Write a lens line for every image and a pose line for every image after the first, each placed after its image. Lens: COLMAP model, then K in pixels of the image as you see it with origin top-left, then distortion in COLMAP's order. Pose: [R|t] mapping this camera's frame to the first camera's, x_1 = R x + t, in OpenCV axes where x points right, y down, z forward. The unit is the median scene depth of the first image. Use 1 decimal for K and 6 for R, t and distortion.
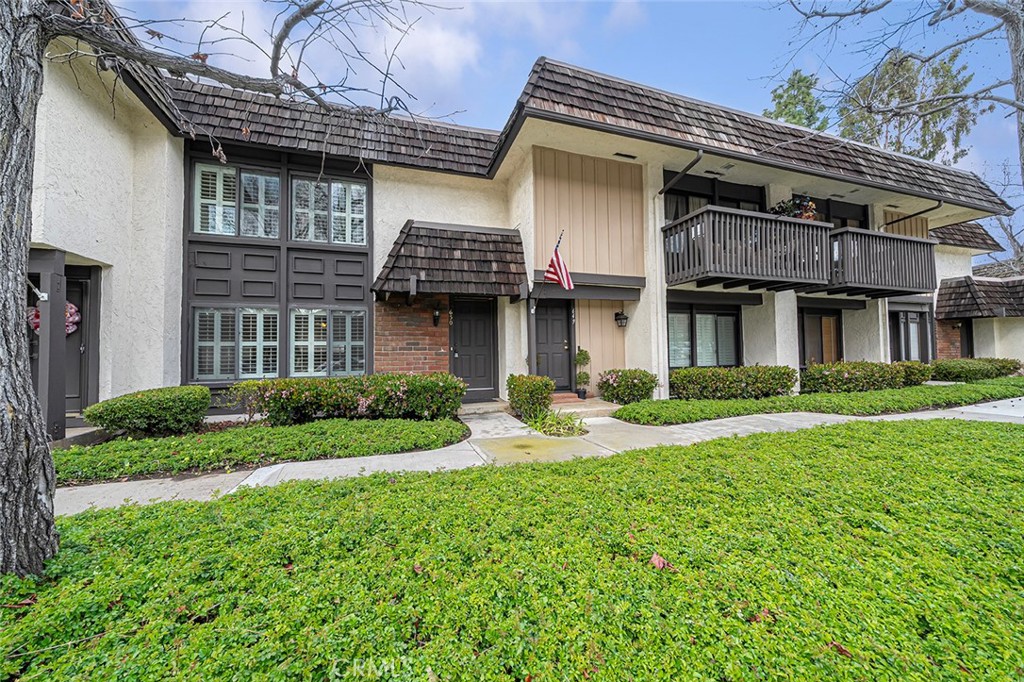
lens RADIAL K [[374.6, 0, 510.1], [0, 374.6, 338.6], [0, 0, 1]] dist [0.000026, -0.000377]
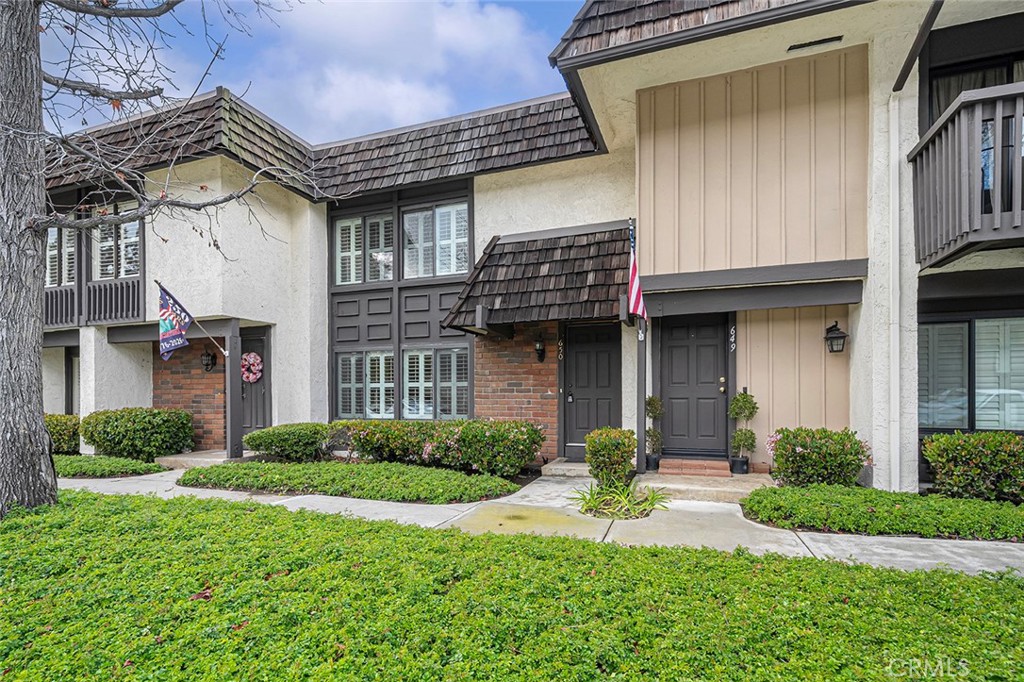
lens RADIAL K [[536.8, 0, 509.8], [0, 536.8, 391.5], [0, 0, 1]] dist [0.003350, 0.000011]
pose [[0.767150, 0.006679, -0.641433, 0.527037], [0.018886, 0.999277, 0.032992, -0.010607], [0.641189, -0.037424, 0.766470, 0.092563]]
